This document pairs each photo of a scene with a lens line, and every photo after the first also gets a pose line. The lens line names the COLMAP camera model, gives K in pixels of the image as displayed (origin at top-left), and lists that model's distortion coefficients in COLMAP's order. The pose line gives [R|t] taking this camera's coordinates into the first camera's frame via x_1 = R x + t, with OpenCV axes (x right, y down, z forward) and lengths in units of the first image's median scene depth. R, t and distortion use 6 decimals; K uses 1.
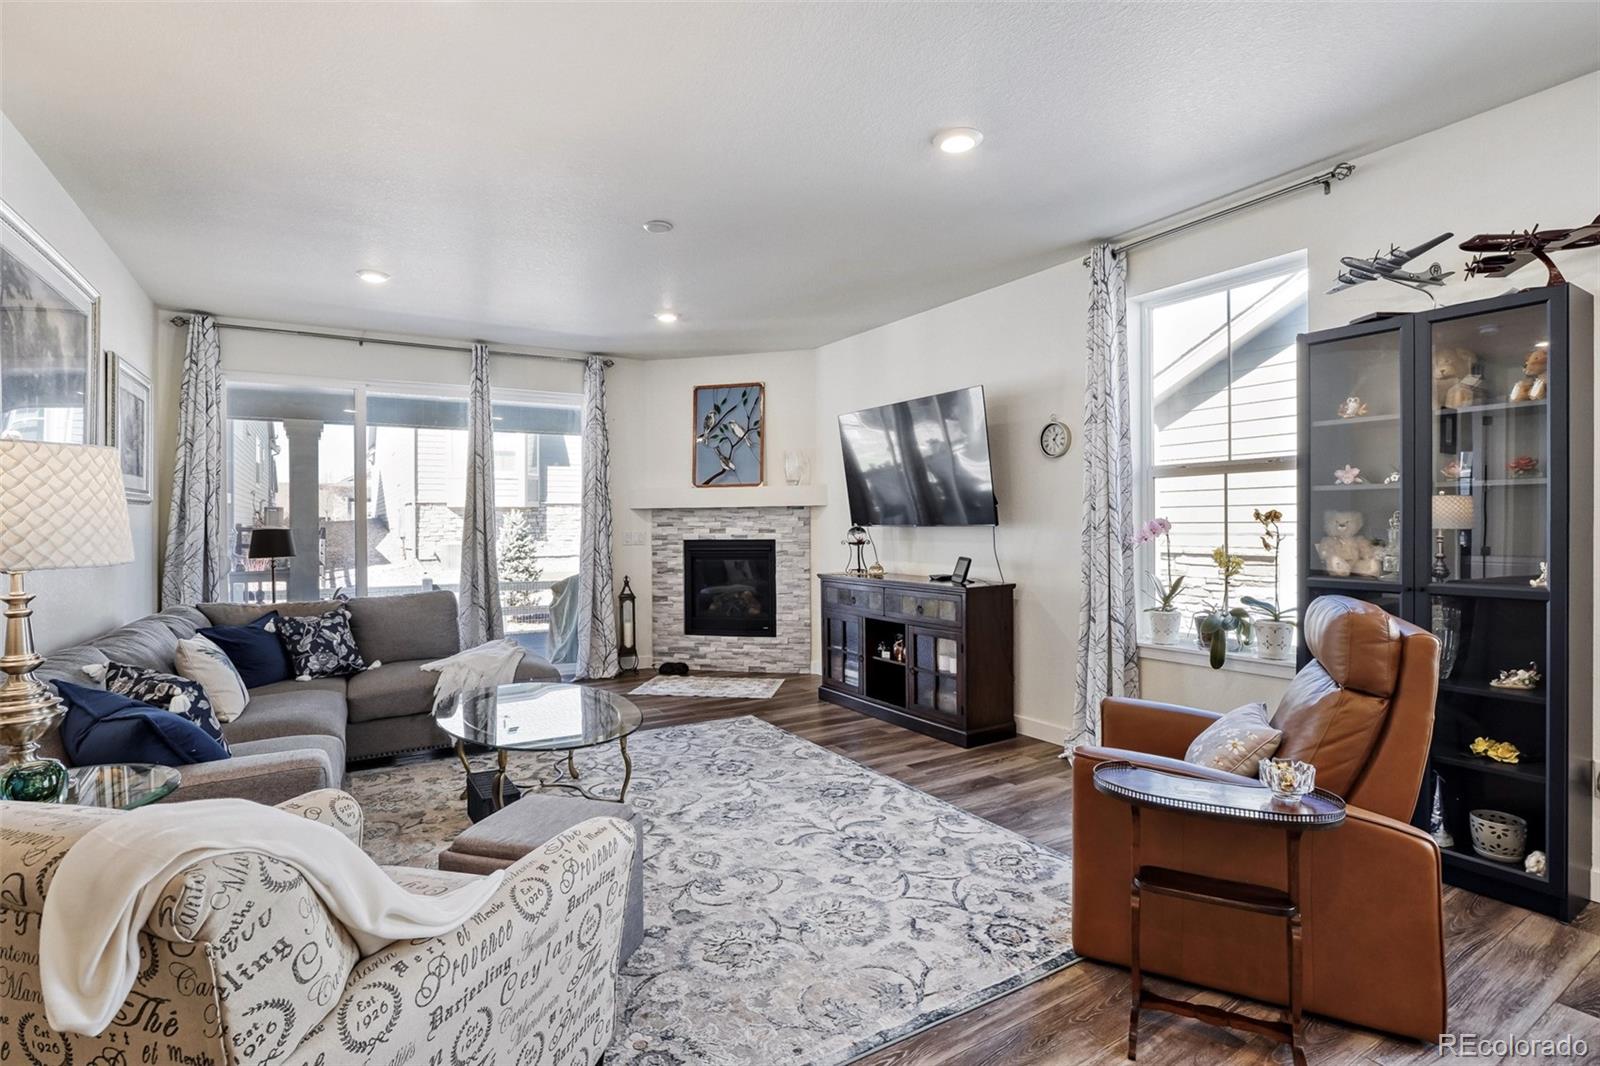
lens RADIAL K [[756.6, 0, 800.0], [0, 756.6, 533.0], [0, 0, 1]] dist [-0.017993, 0.002219]
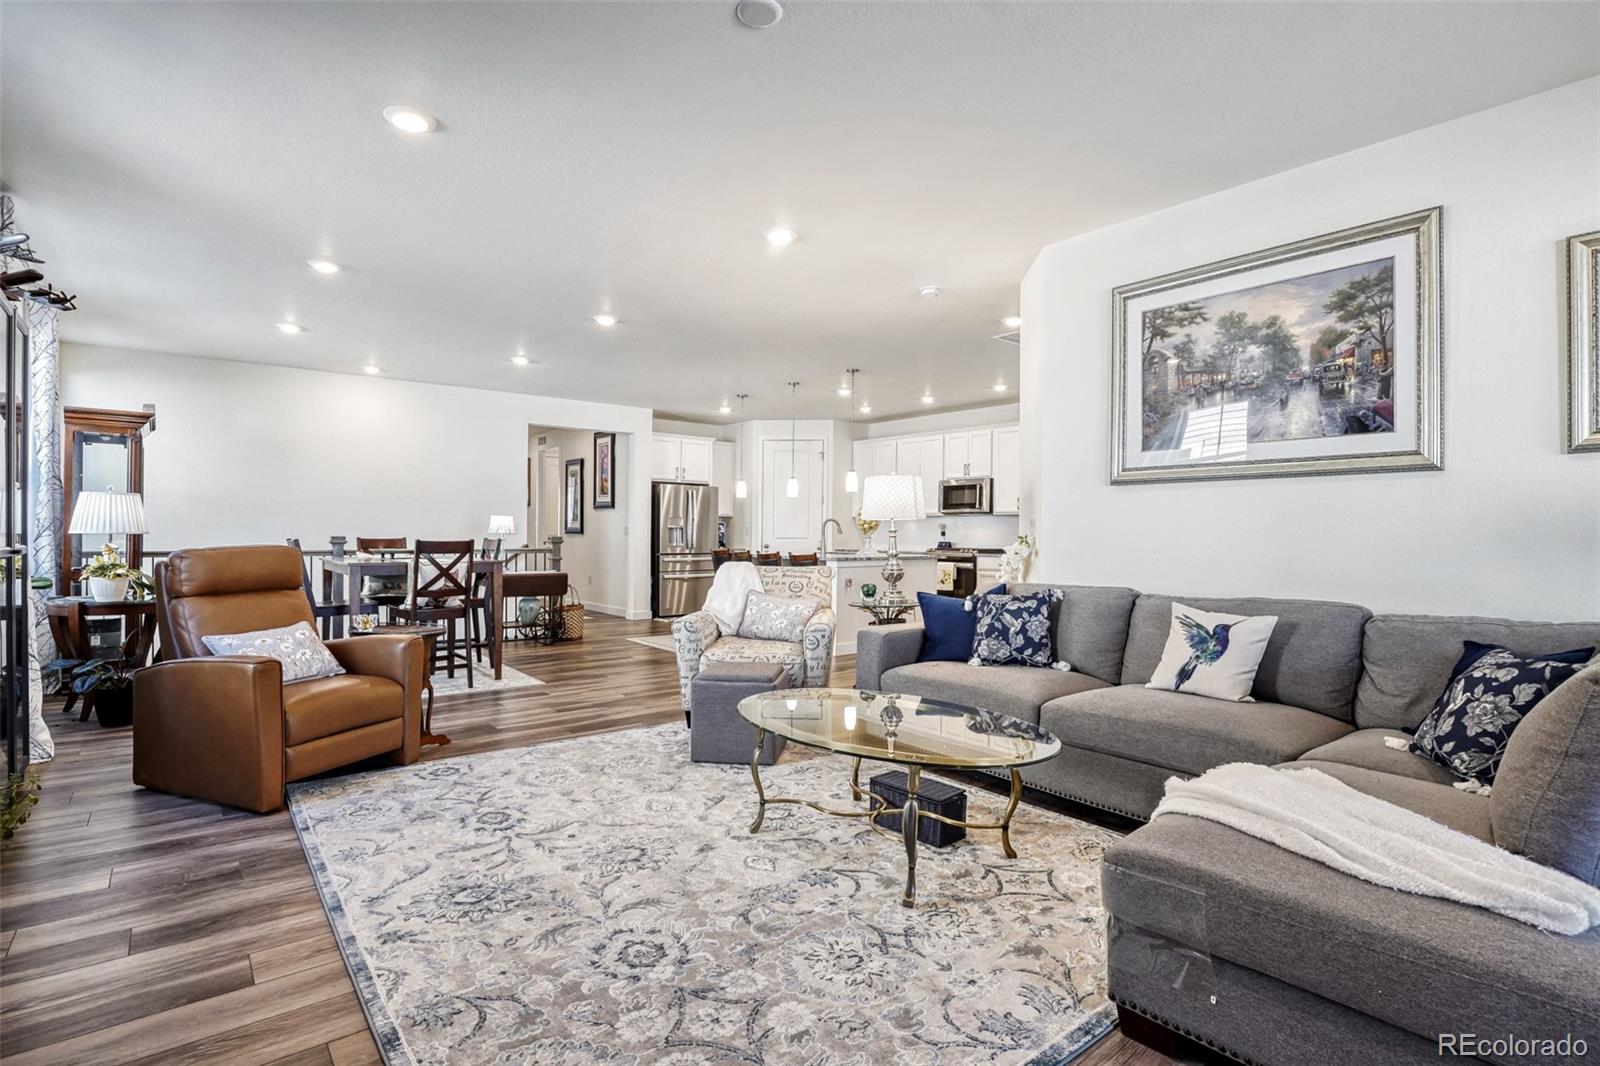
lens RADIAL K [[756.6, 0, 800.0], [0, 756.6, 533.0], [0, 0, 1]] dist [-0.017993, 0.002219]
pose [[-0.991764, -0.004842, -0.127991, -0.095630], [-0.006864, 0.999858, 0.015368, 0.014517], [0.127898, 0.016120, -0.991656, 1.074267]]
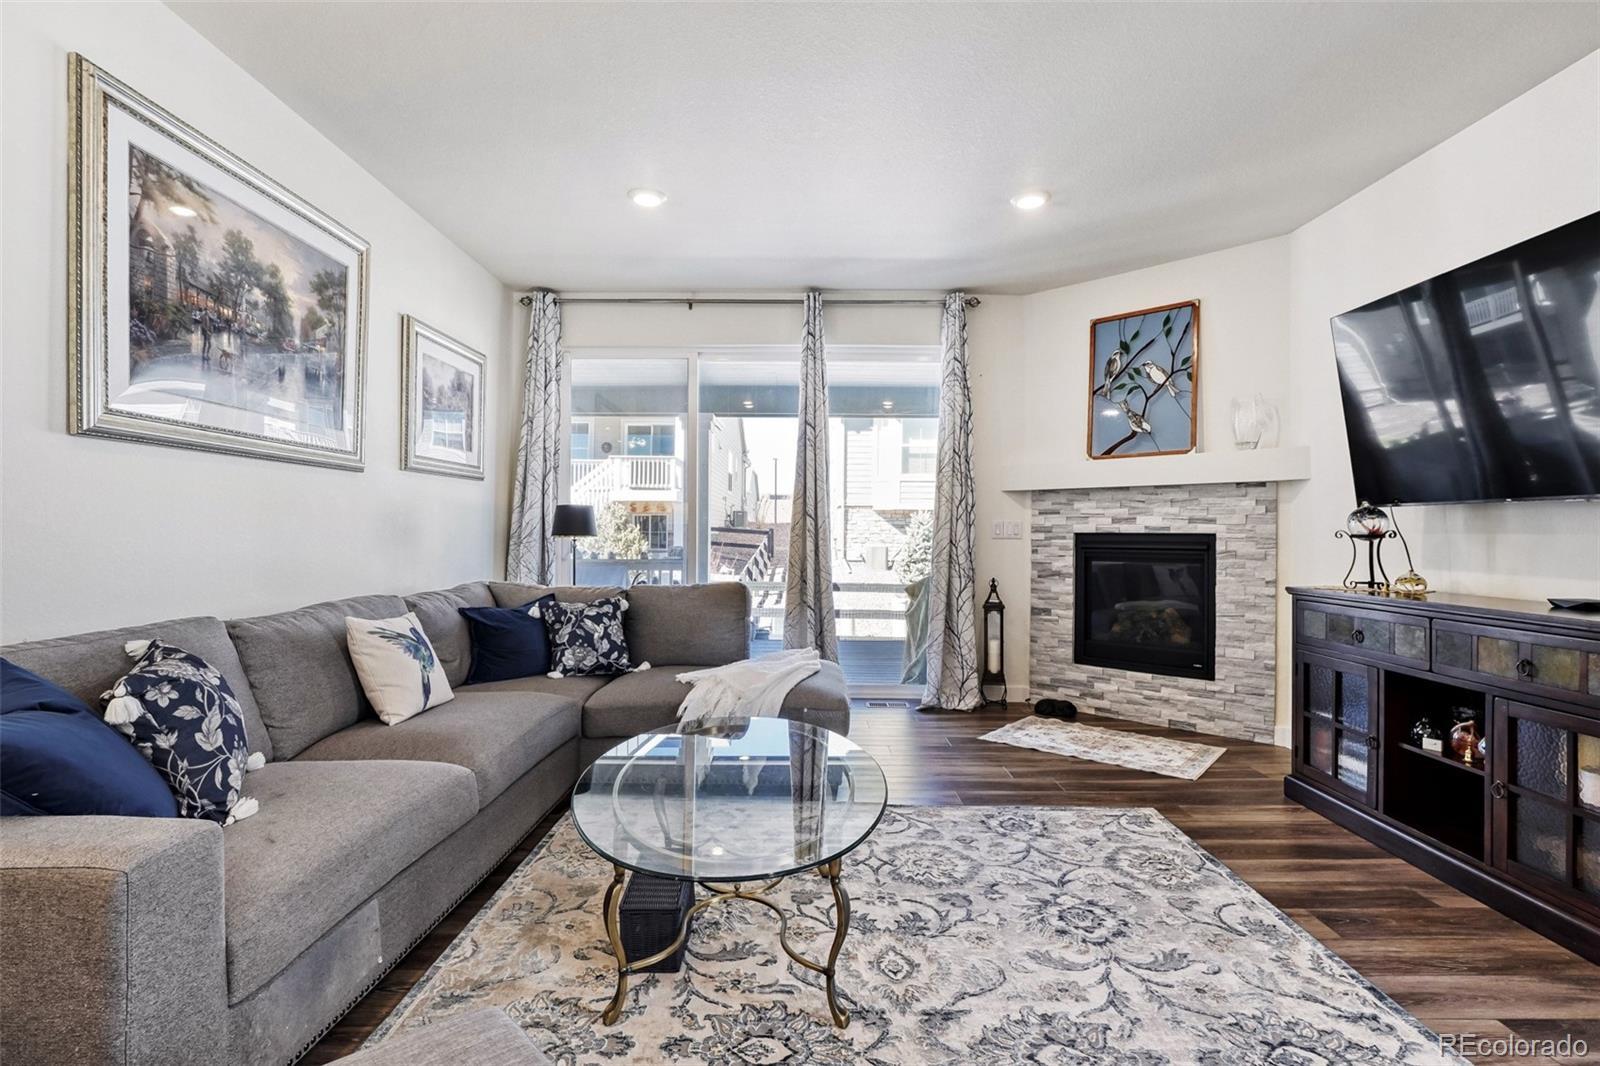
lens RADIAL K [[756.6, 0, 800.0], [0, 756.6, 533.0], [0, 0, 1]] dist [-0.017993, 0.002219]
pose [[0.841395, 0.011891, -0.540291, 0.020262], [-0.018862, 0.999795, -0.007371, 0.023379], [0.540092, 0.016393, 0.841446, 0.293067]]
